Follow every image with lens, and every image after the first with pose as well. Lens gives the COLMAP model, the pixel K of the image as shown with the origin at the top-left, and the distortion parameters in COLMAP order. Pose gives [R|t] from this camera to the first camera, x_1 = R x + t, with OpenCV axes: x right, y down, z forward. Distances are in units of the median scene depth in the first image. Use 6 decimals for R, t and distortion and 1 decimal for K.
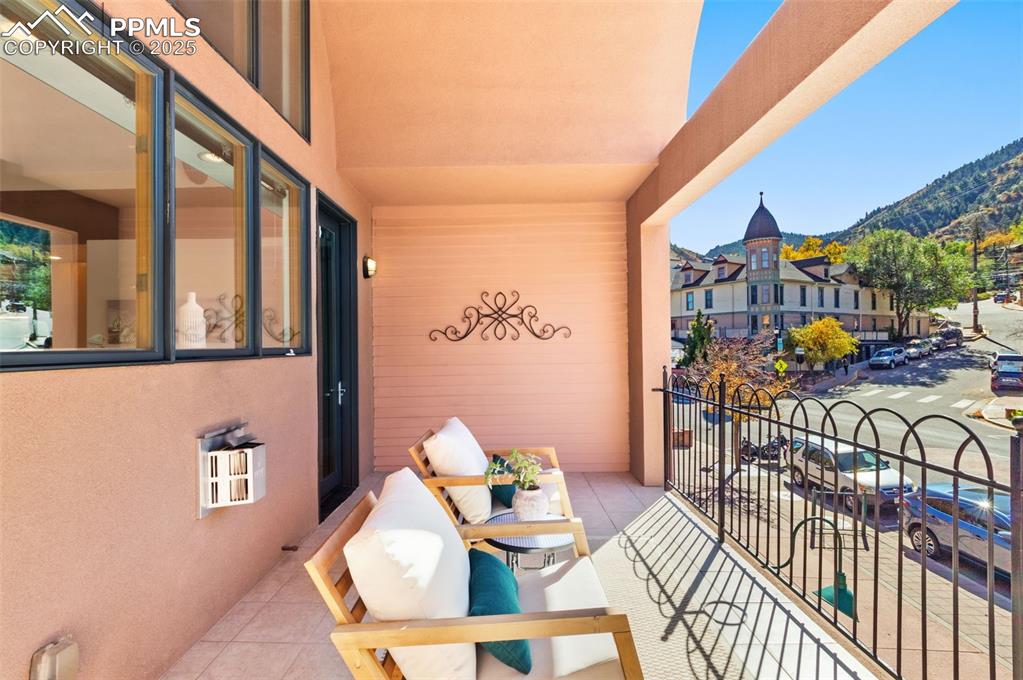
lens RADIAL K [[493.4, 0, 511.5], [0, 493.4, 340.0], [0, 0, 1]] dist [0.002947, -0.000045]
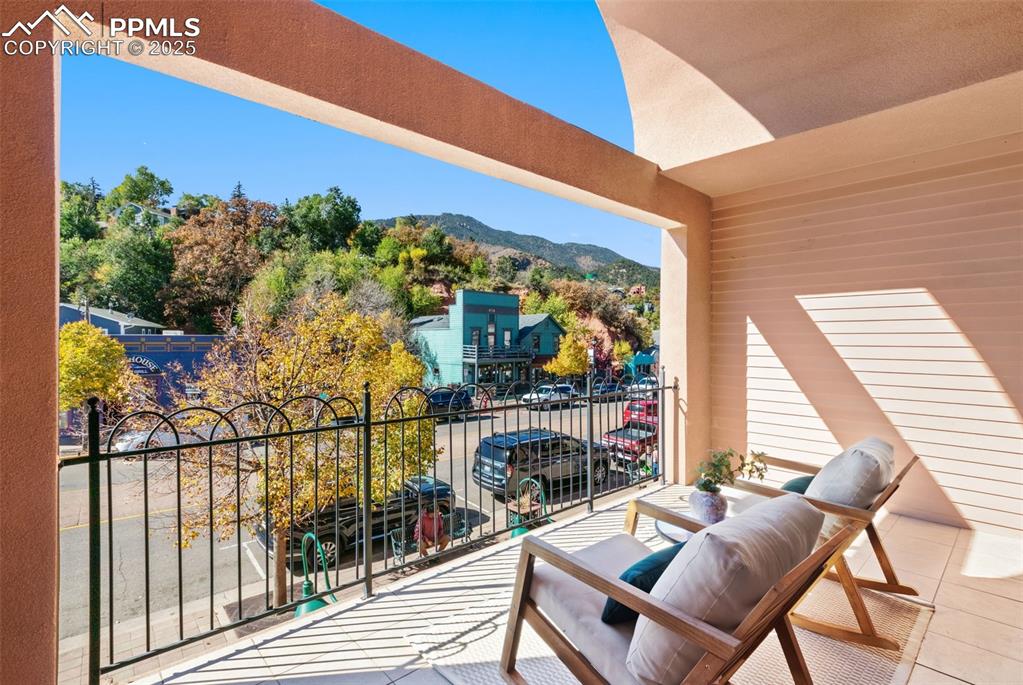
lens RADIAL K [[480.3, 0, 500.2], [0, 480.3, 353.2], [0, 0, 1]] dist [-0.000073, -0.000492]
pose [[-0.657691, -0.012739, 0.753180, -0.042362], [-0.004120, 0.999903, 0.013314, 0.000716], [-0.753276, 0.005654, -0.657680, 0.196305]]
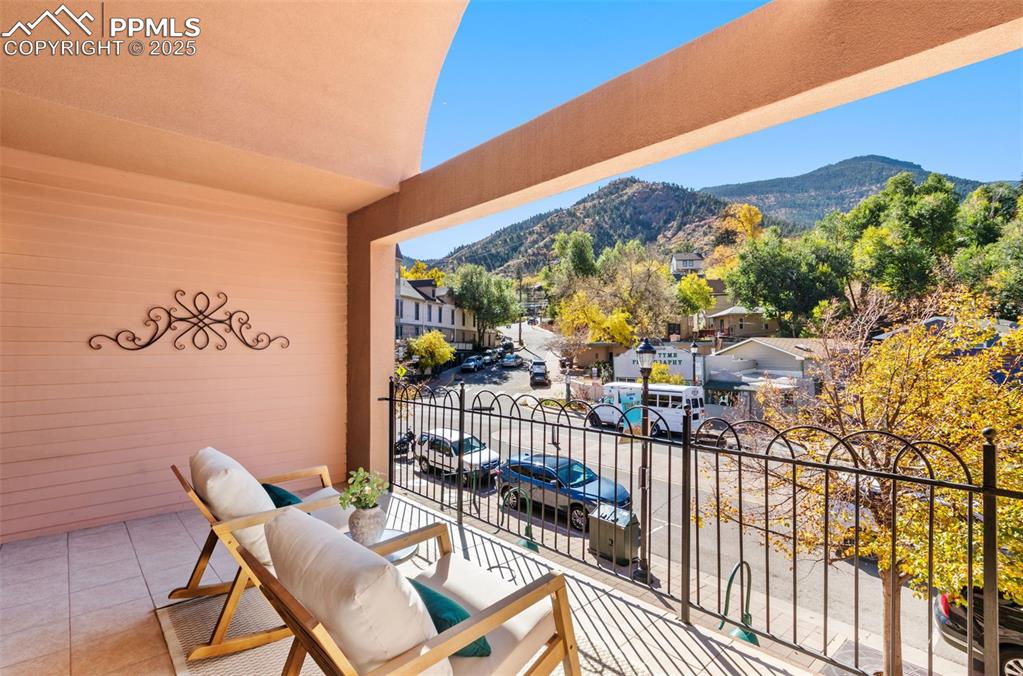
lens RADIAL K [[484.6, 0, 507.5], [0, 484.6, 346.3], [0, 0, 1]] dist [0.018254, 0.000022]
pose [[0.733484, 0.018719, 0.679449, -0.043246], [-0.018911, 0.999796, -0.007130, -0.002020], [-0.679444, -0.007619, 0.733688, 0.009025]]
